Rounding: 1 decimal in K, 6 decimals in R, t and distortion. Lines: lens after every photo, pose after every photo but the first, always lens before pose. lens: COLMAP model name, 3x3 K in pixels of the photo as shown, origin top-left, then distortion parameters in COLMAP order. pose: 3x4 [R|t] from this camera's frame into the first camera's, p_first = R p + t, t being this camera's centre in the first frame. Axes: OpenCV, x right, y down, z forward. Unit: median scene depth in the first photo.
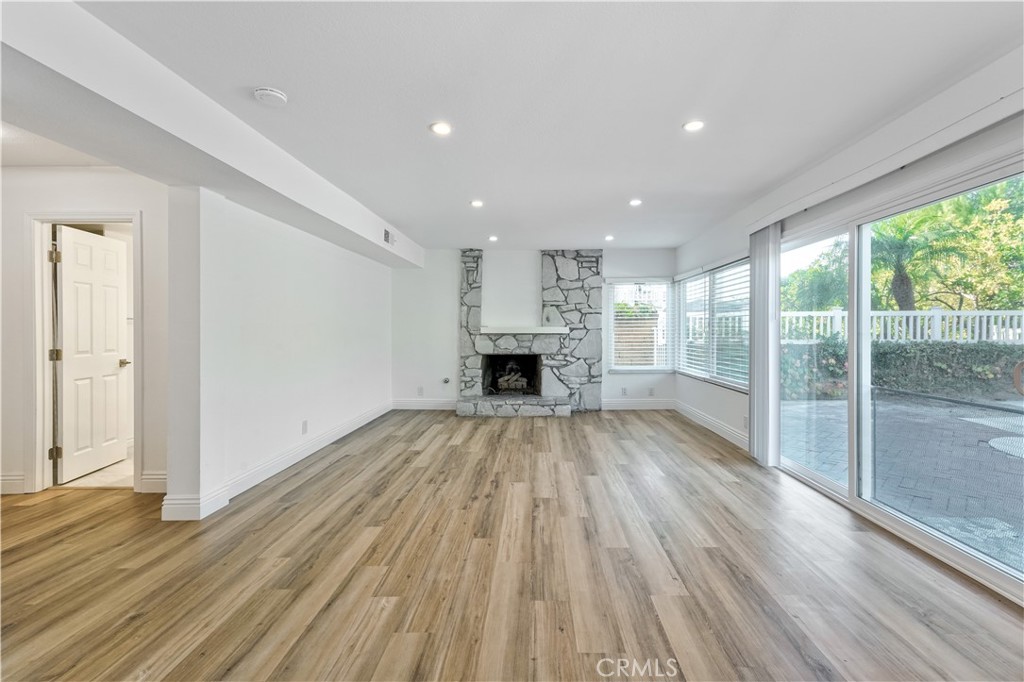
lens RADIAL K [[433.1, 0, 515.5], [0, 433.1, 332.9], [0, 0, 1]] dist [0.012653, 0.000026]
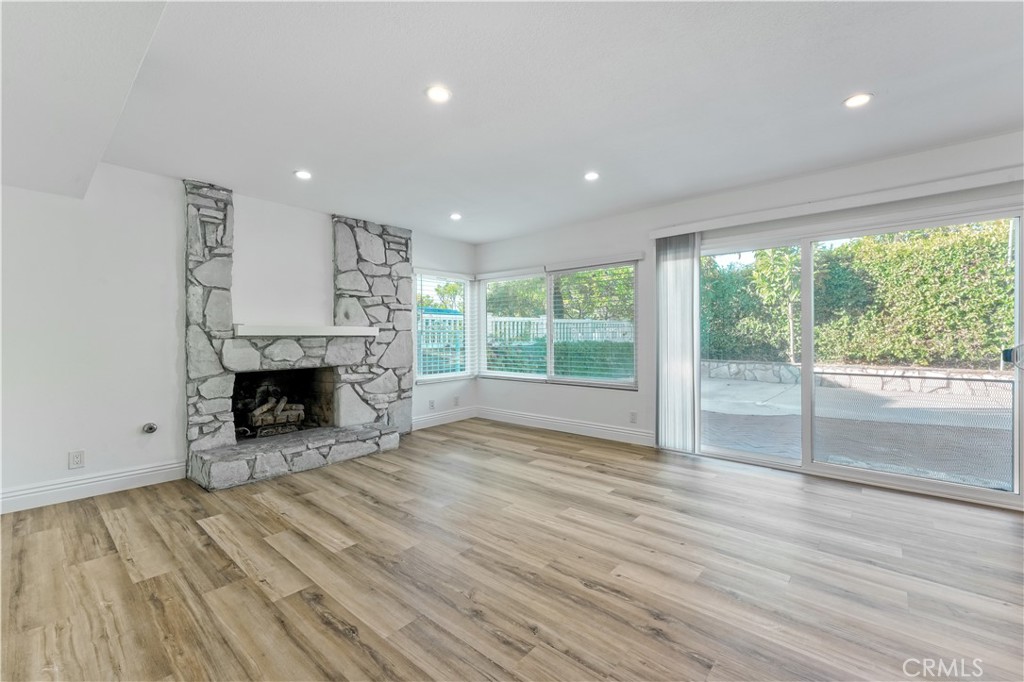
lens RADIAL K [[419.2, 0, 509.9], [0, 419.2, 338.4], [0, 0, 1]] dist [0.006289, -0.000066]
pose [[0.642573, -0.006458, 0.766197, -0.275568], [0.007794, 0.999968, 0.001892, 0.006354], [-0.766185, 0.004756, 0.642602, 0.363444]]
